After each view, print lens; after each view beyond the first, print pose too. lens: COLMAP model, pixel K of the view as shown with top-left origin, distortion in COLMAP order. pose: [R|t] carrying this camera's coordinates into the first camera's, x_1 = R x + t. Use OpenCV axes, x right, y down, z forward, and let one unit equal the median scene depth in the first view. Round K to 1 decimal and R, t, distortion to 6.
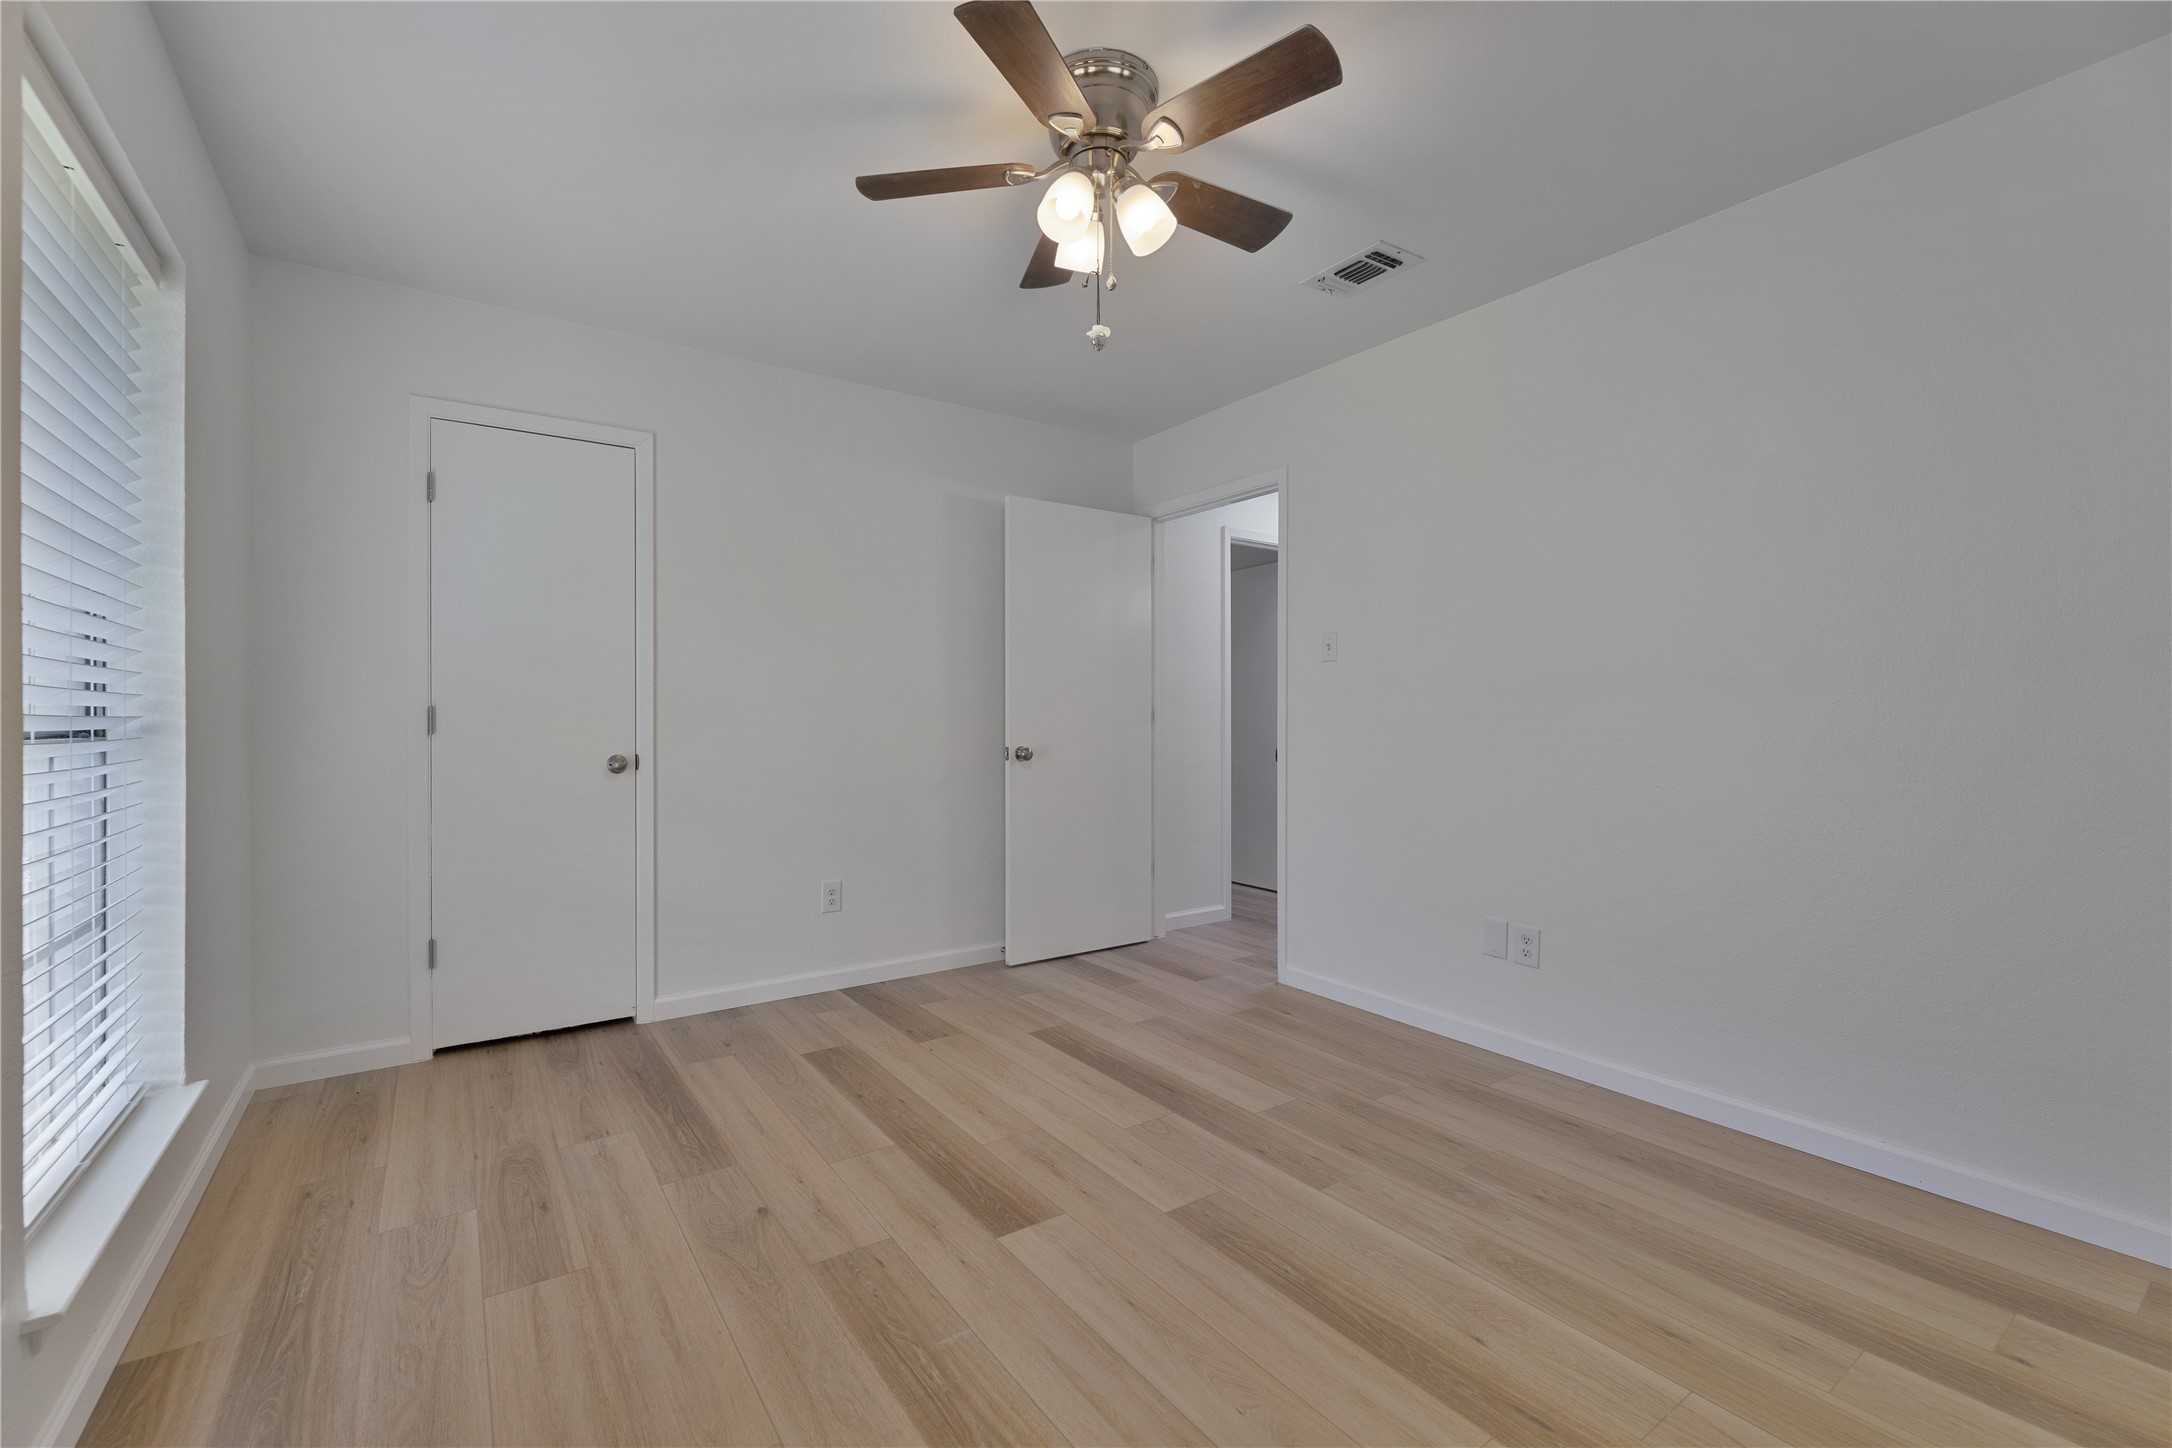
lens RADIAL K [[874.8, 0, 1076.7], [0, 874.8, 723.3], [0, 0, 1]] dist [-0.004403, -0.000039]
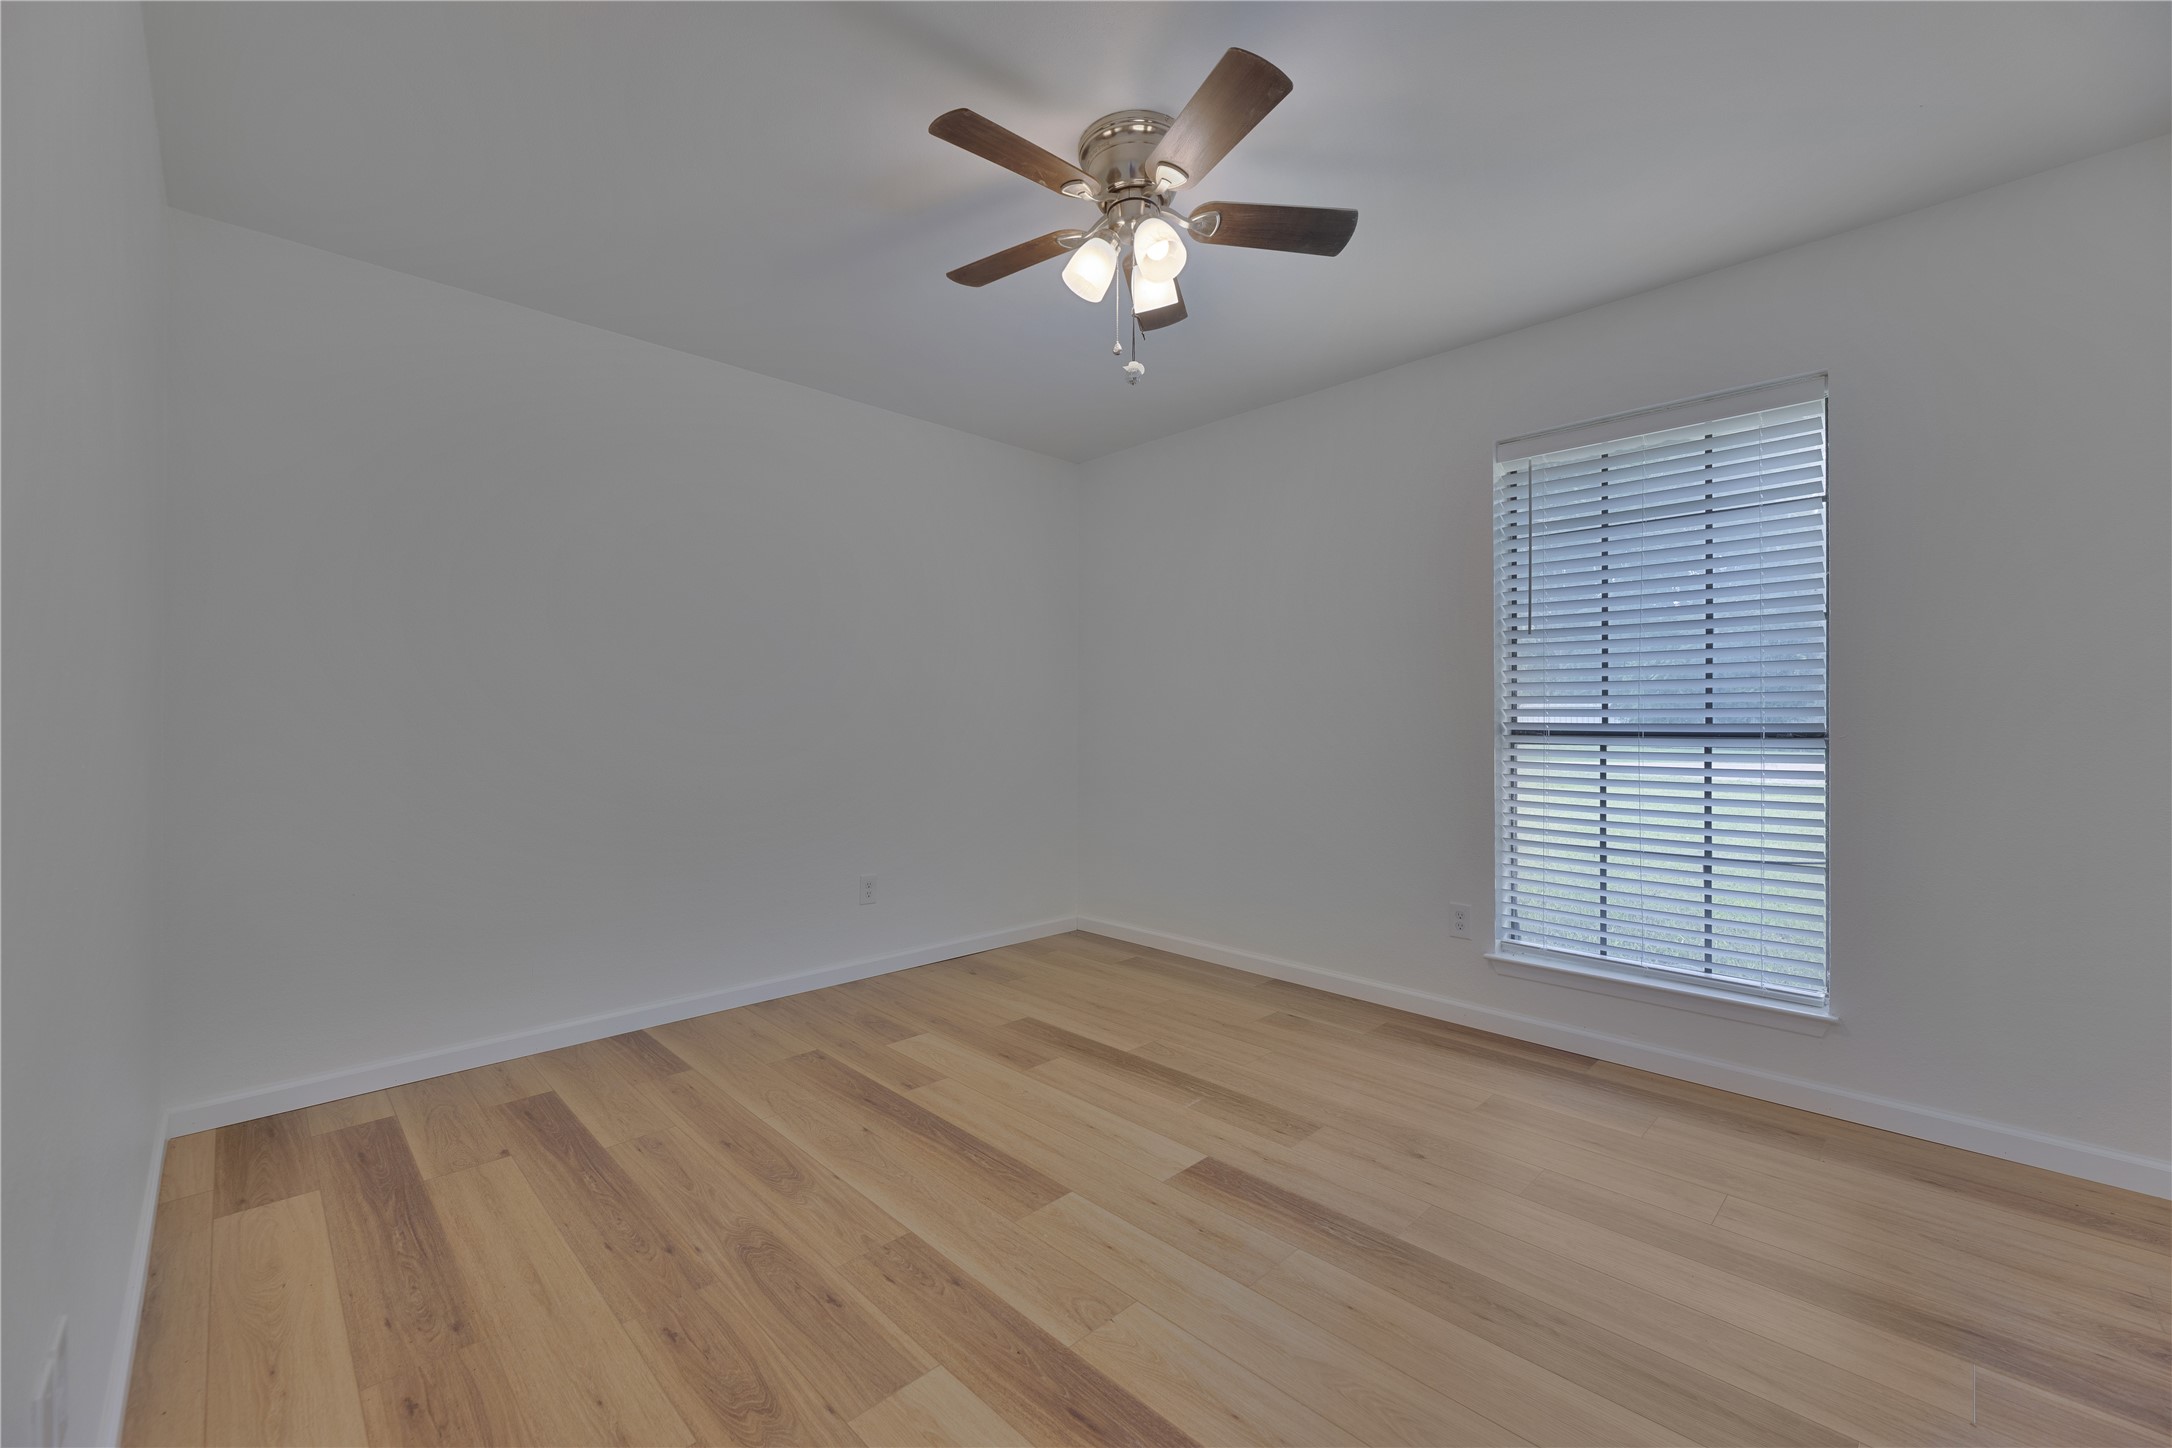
lens RADIAL K [[874.8, 0, 1076.7], [0, 874.8, 723.3], [0, 0, 1]] dist [-0.004403, -0.000039]
pose [[-0.989841, -0.001413, -0.142174, 0.248519], [-0.001545, 0.999998, 0.000823, -0.011484], [0.142173, 0.001034, -0.989841, 2.060583]]
